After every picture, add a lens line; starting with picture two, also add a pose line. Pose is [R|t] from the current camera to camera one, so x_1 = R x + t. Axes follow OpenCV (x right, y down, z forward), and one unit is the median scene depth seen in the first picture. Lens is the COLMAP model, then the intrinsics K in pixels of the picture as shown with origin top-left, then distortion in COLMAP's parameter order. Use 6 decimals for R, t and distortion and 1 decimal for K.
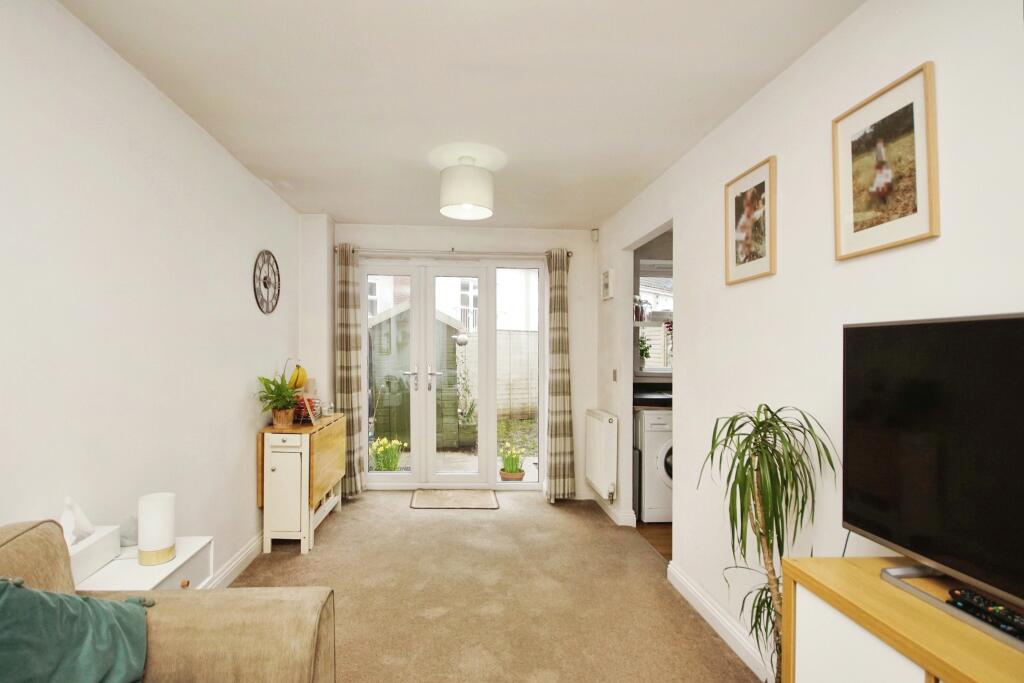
lens RADIAL K [[530.2, 0, 512.0], [0, 530.2, 341.5], [0, 0, 1]] dist [-0.001873, -0.000337]
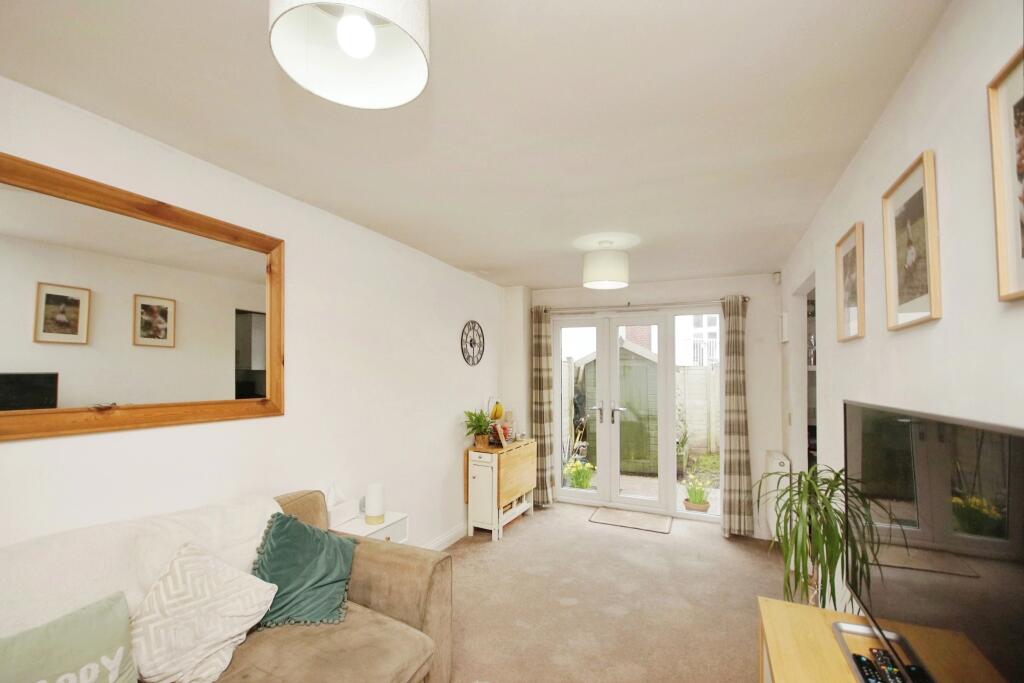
lens RADIAL K [[499.5, 0, 512.3], [0, 499.5, 359.0], [0, 0, 1]] dist [-0.001083, 0.000125]
pose [[0.881537, -0.005595, -0.472081, 0.206742], [-0.001655, 0.999887, -0.014942, -0.040329], [0.472112, 0.013954, 0.881428, -0.097224]]
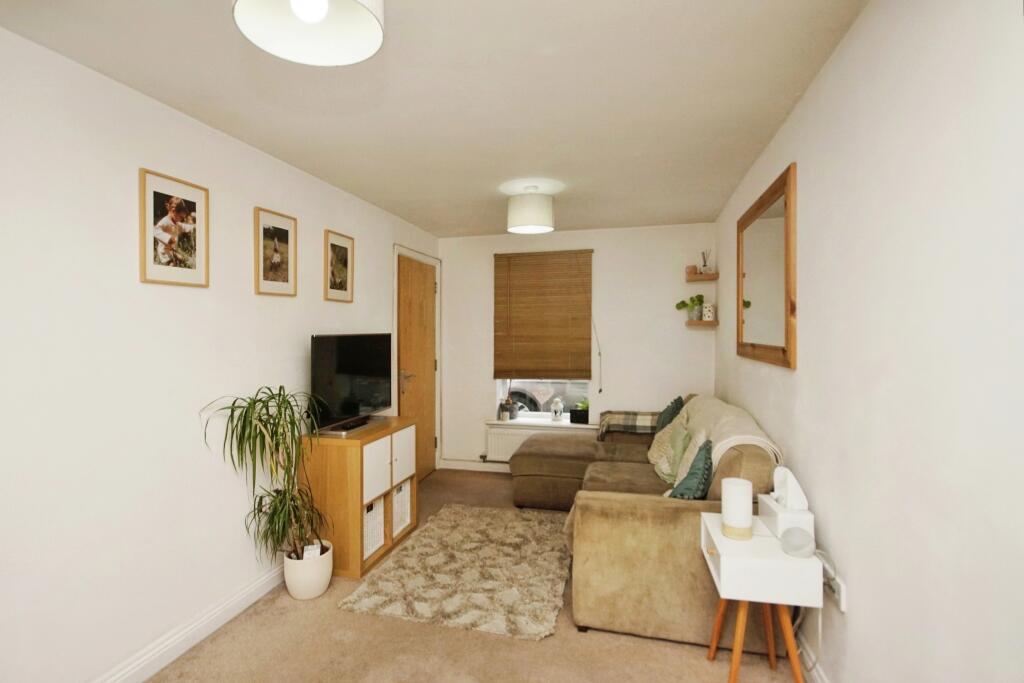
lens RADIAL K [[530.2, 0, 512.0], [0, 530.2, 341.5], [0, 0, 1]] dist [-0.001873, -0.000337]
pose [[-0.945676, -0.001138, 0.325110, -0.320495], [0.000363, 0.999990, 0.004555, -0.005833], [-0.325112, 0.004426, -0.945665, 1.110537]]
